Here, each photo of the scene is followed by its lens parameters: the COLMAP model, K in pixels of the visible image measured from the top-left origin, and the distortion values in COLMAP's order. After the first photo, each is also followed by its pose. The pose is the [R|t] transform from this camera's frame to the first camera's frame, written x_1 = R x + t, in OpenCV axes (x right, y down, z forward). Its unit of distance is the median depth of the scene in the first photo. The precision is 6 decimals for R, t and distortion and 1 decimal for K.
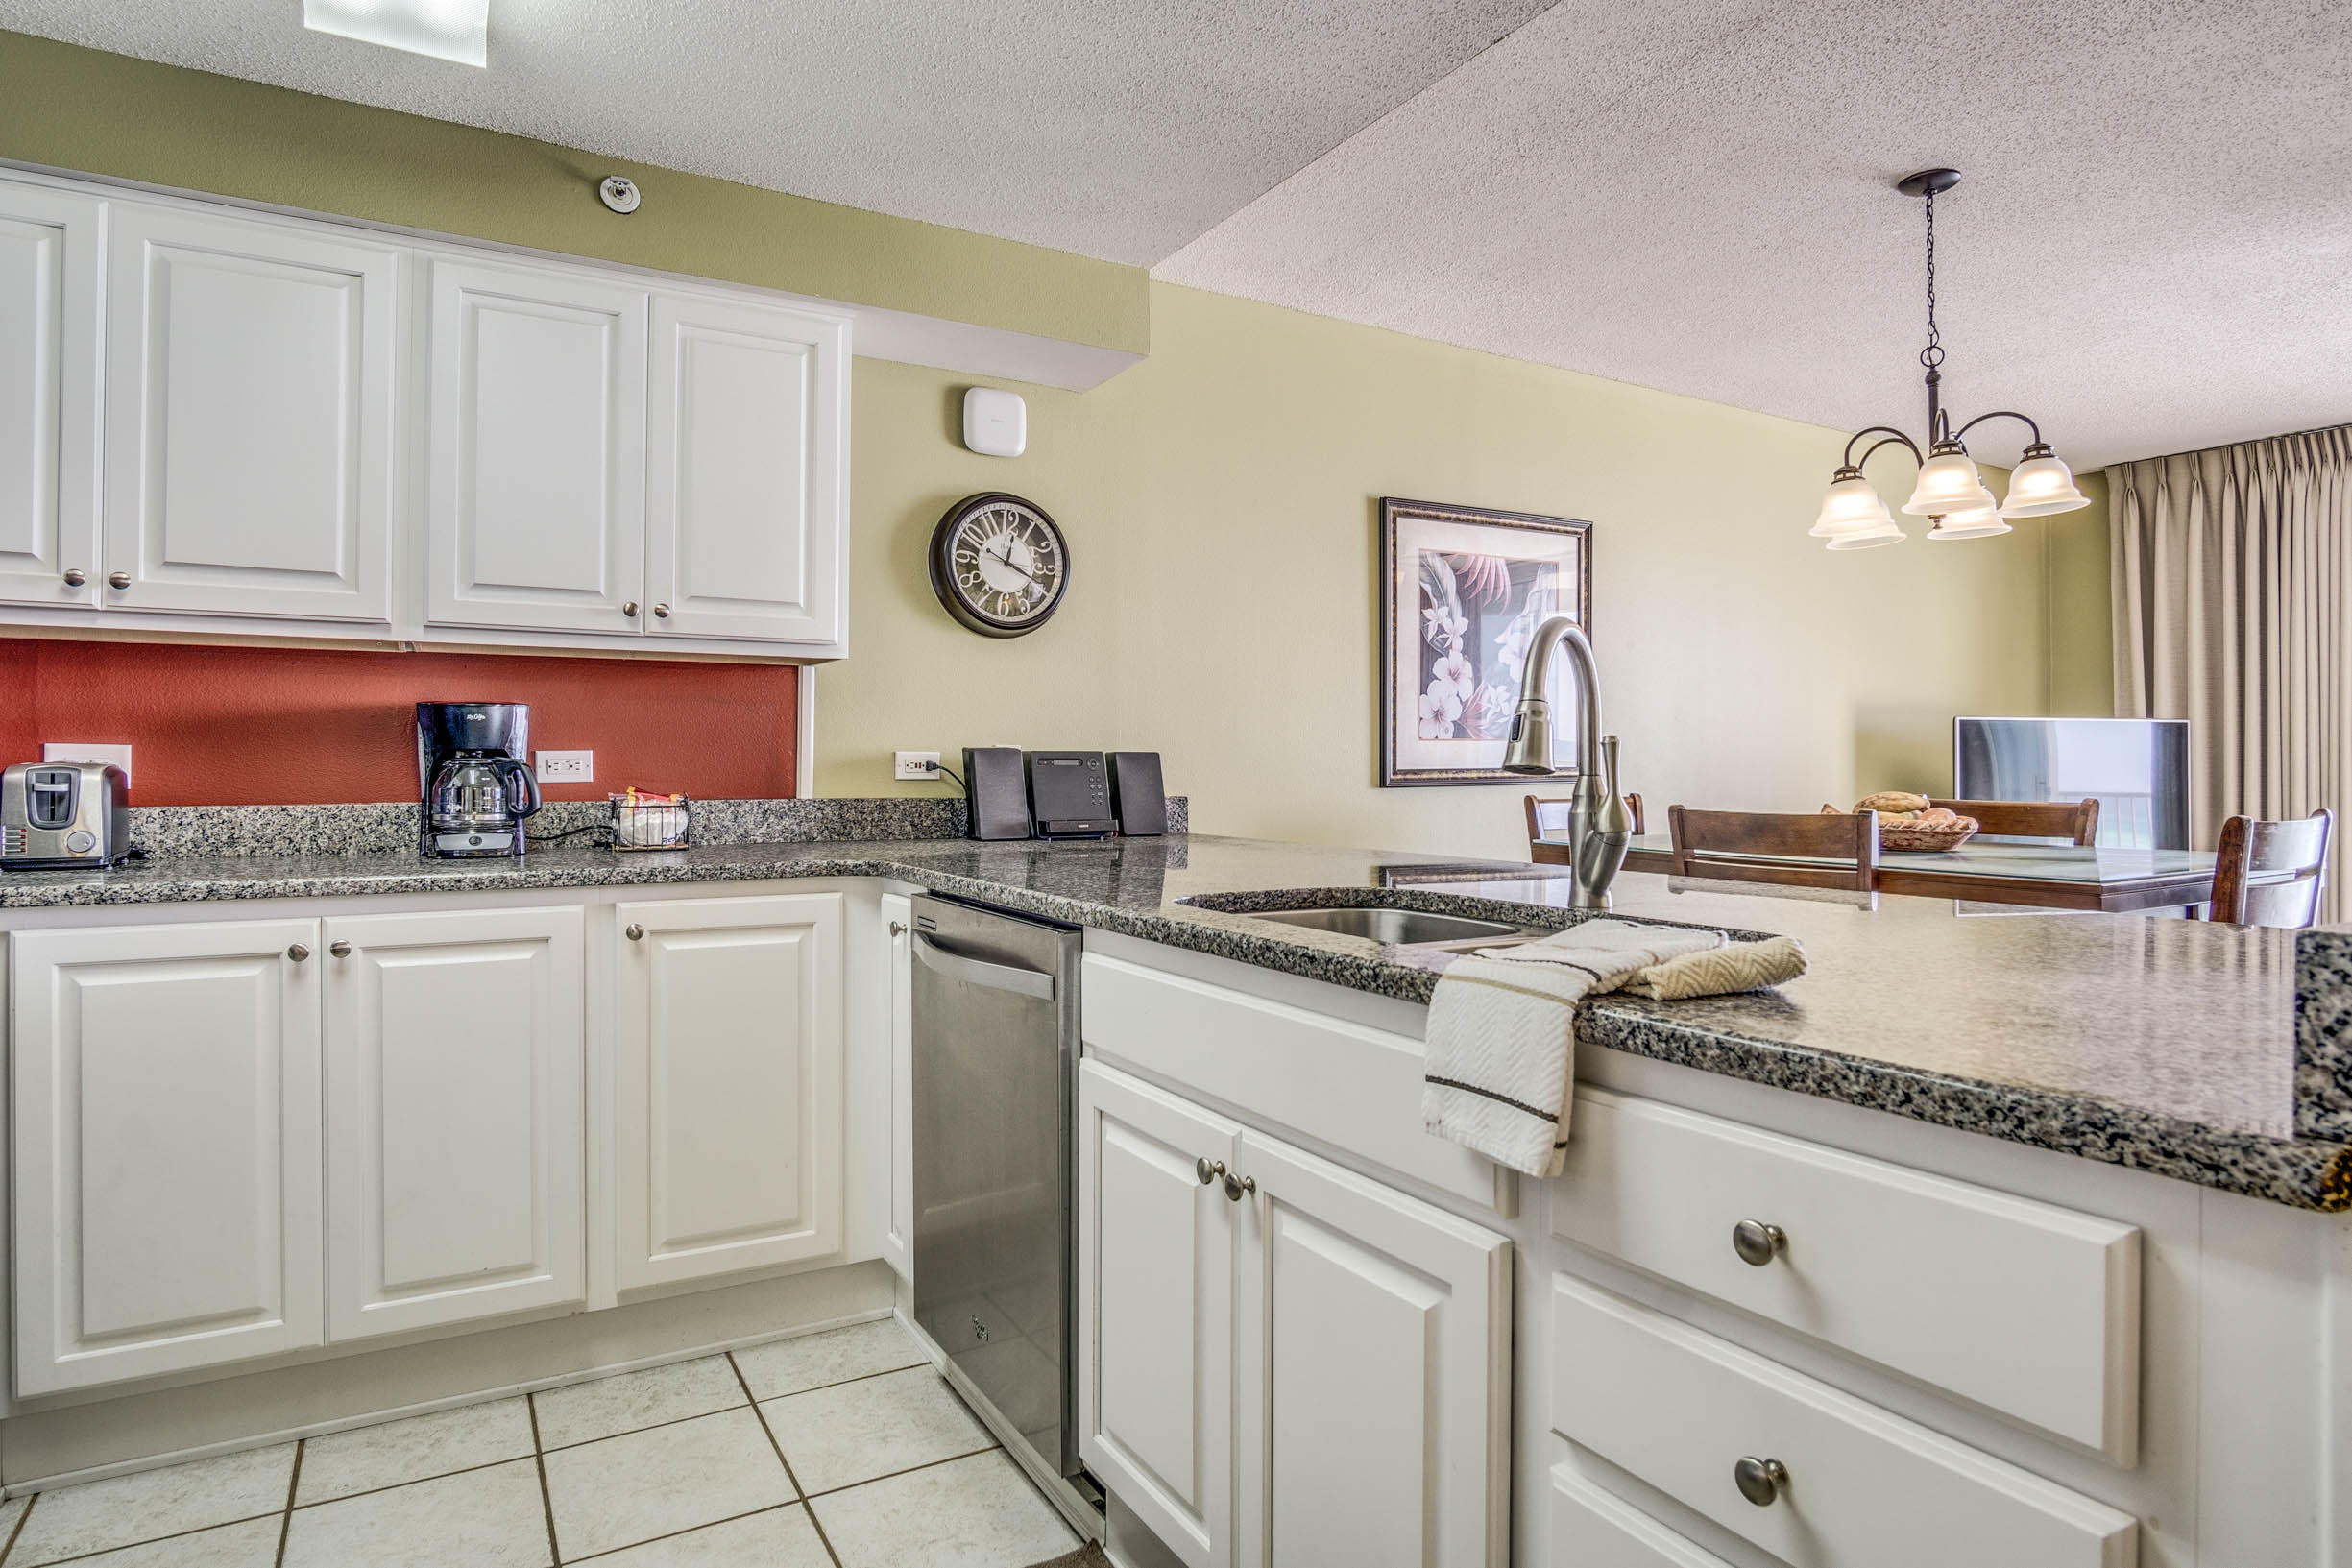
lens RADIAL K [[1295.7, 0, 1178.7], [0, 1295.7, 768.2], [0, 0, 1]] dist [-0.037516, 0.011591]
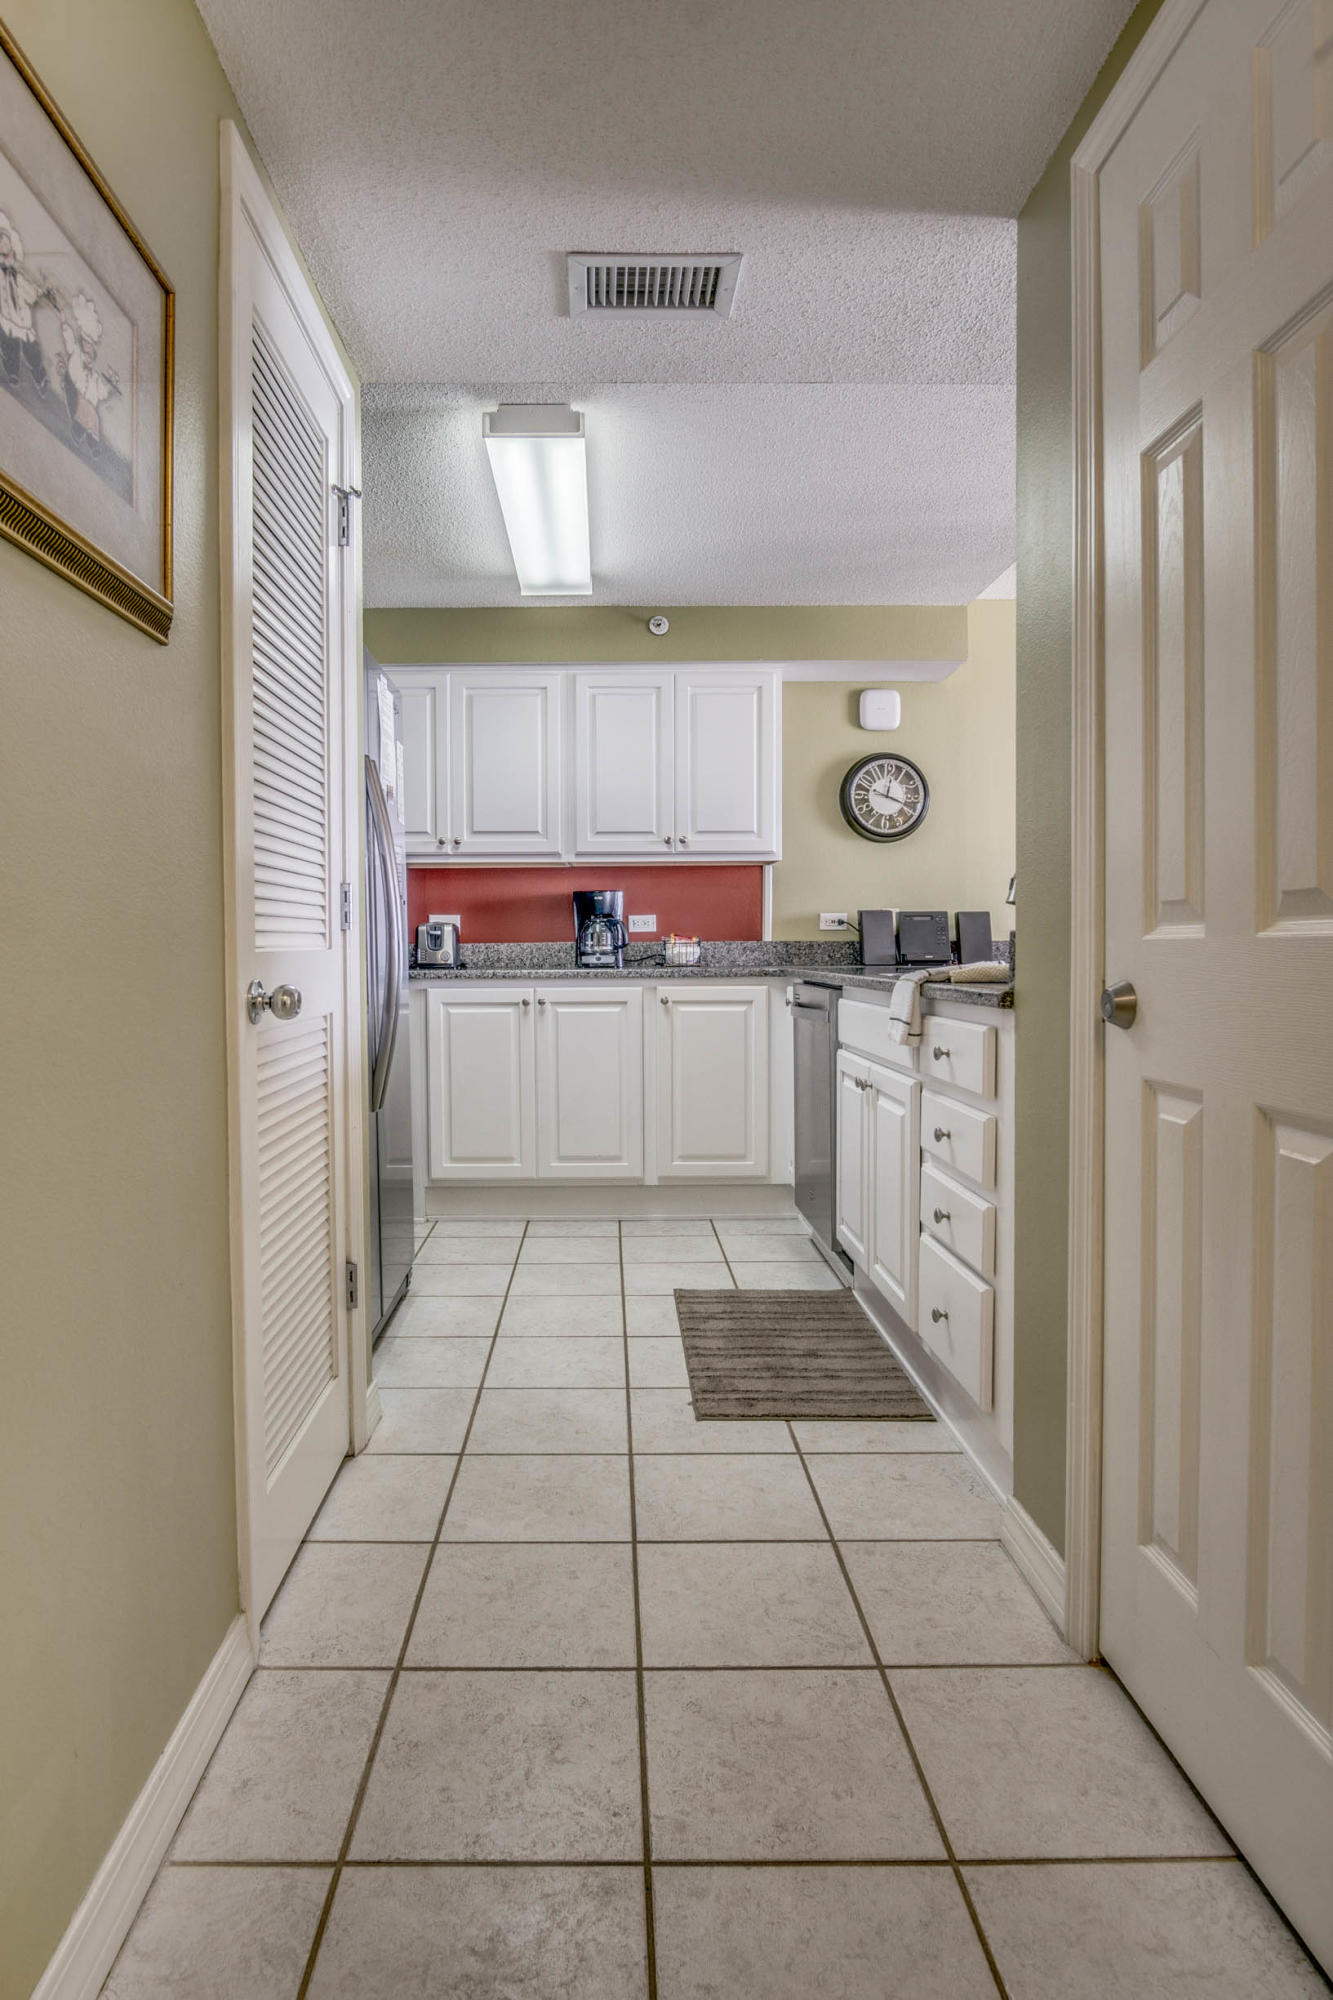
lens RADIAL K [[1143.2, 0, 621.7], [0, 1143.2, 1032.1], [0, 0, 1]] dist [-0.003652, -0.000002]
pose [[0.868537, 0.028781, -0.494787, 0.359569], [0.006827, 0.997523, 0.070009, 0.042375], [0.495577, -0.064184, 0.866189, -0.525262]]
